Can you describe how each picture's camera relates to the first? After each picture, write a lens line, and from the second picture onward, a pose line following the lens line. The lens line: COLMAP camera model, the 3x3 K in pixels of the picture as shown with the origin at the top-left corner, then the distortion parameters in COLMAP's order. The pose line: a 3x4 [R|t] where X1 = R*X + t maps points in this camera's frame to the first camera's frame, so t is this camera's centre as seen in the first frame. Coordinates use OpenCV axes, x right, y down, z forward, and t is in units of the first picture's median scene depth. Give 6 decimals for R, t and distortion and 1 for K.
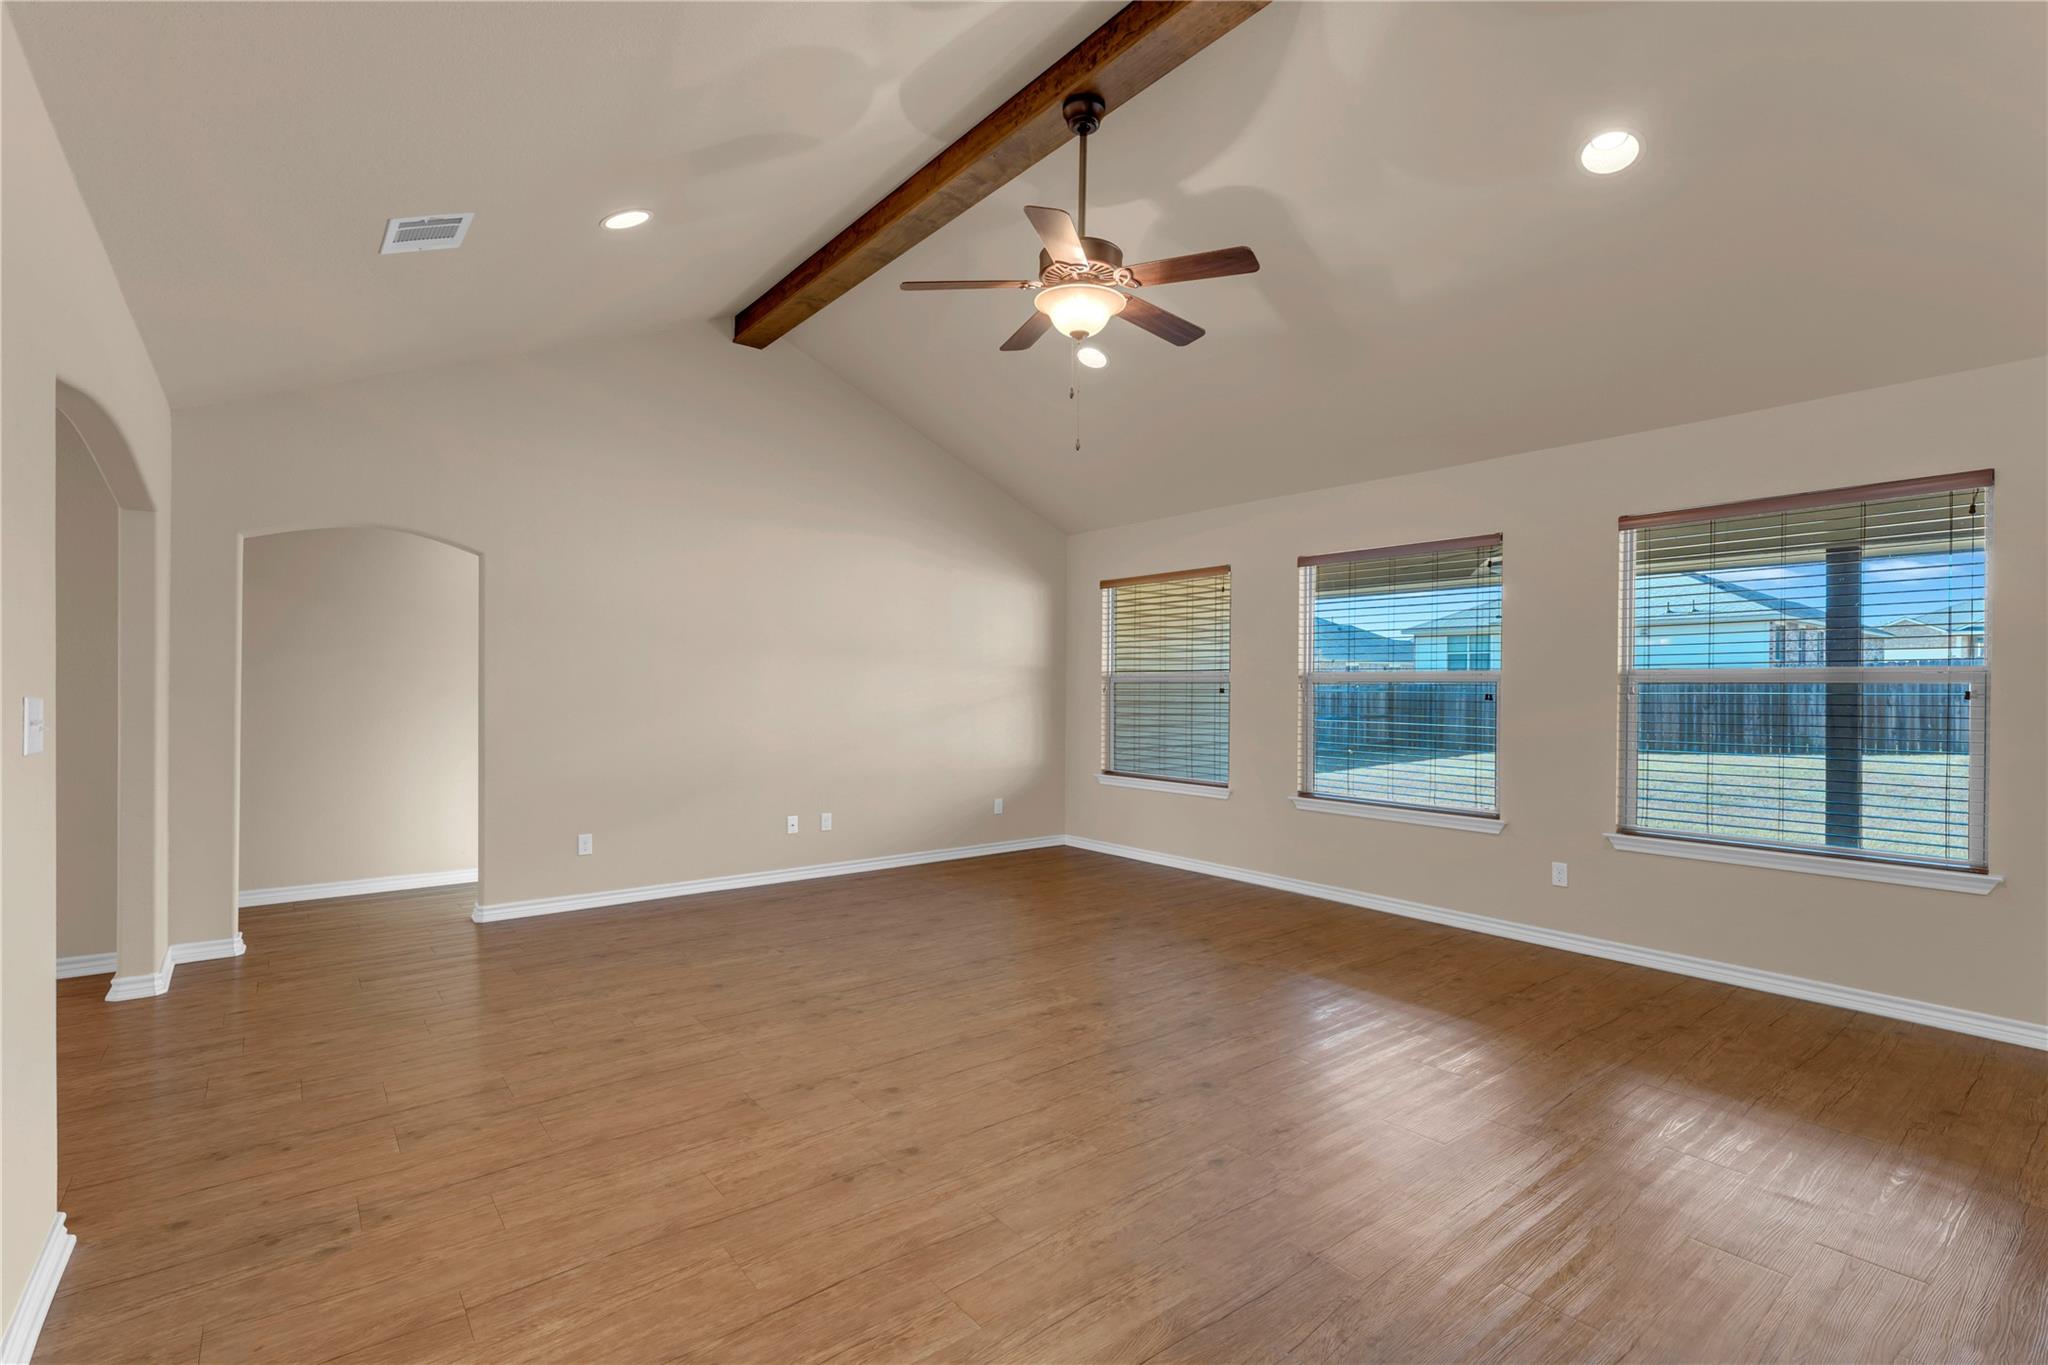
lens RADIAL K [[964.7, 0, 1022.4], [0, 964.7, 685.2], [0, 0, 1]] dist [-0.013513, -0.000299]
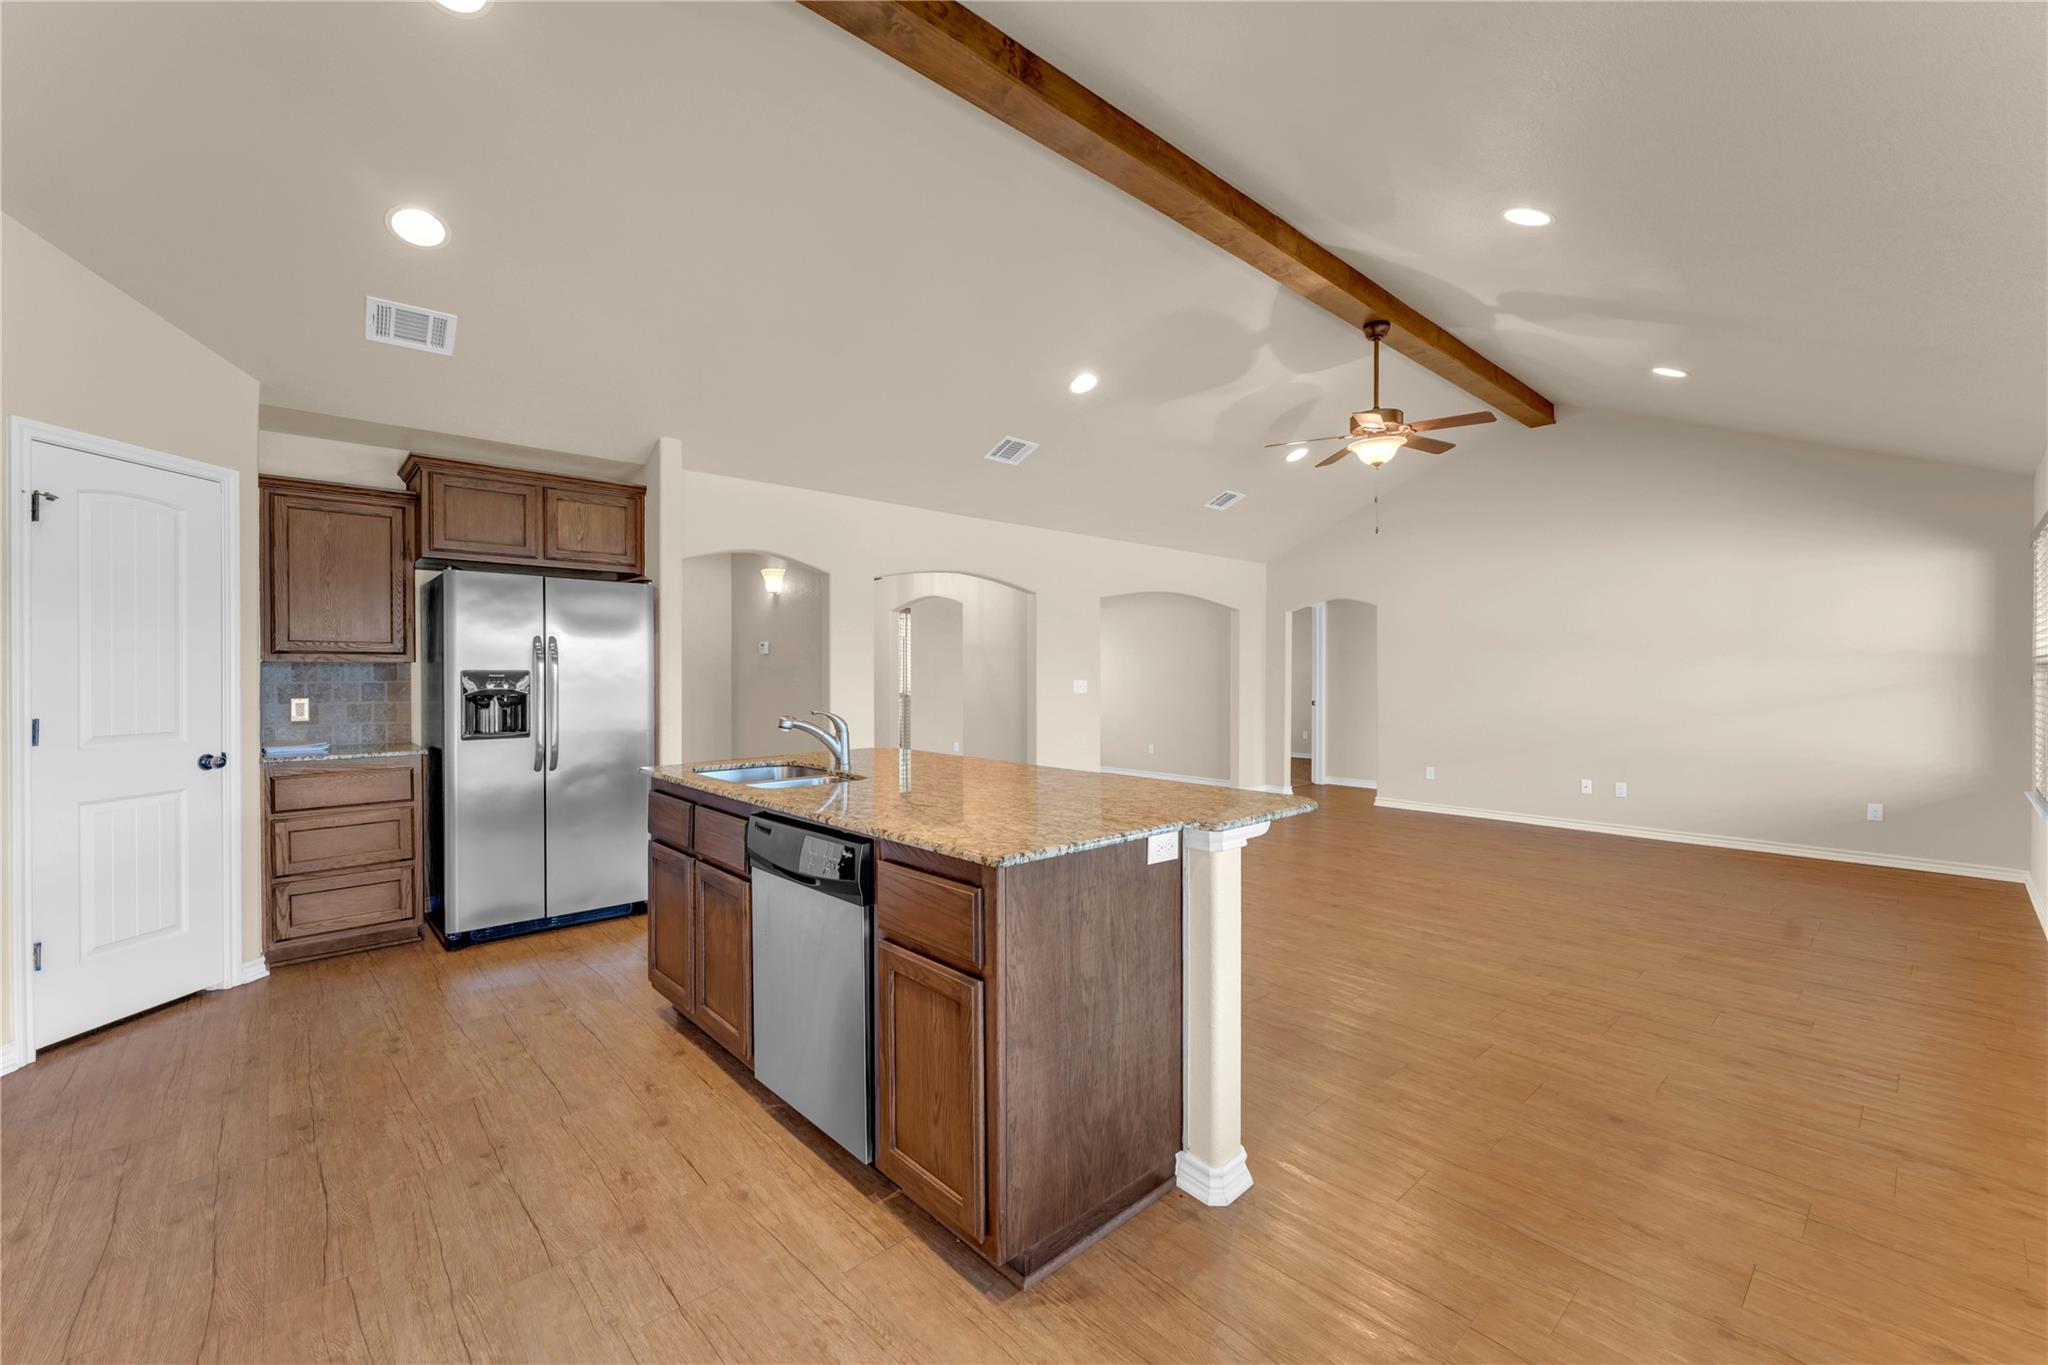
lens RADIAL K [[820.2, 0, 1031.4], [0, 820.2, 681.3], [0, 0, 1]] dist [-0.004498, -0.000465]
pose [[0.107071, 0.010348, -0.994198, 0.781013], [-0.001246, 0.999946, 0.010273, -0.007821], [0.994251, 0.000139, 0.107078, 0.133952]]
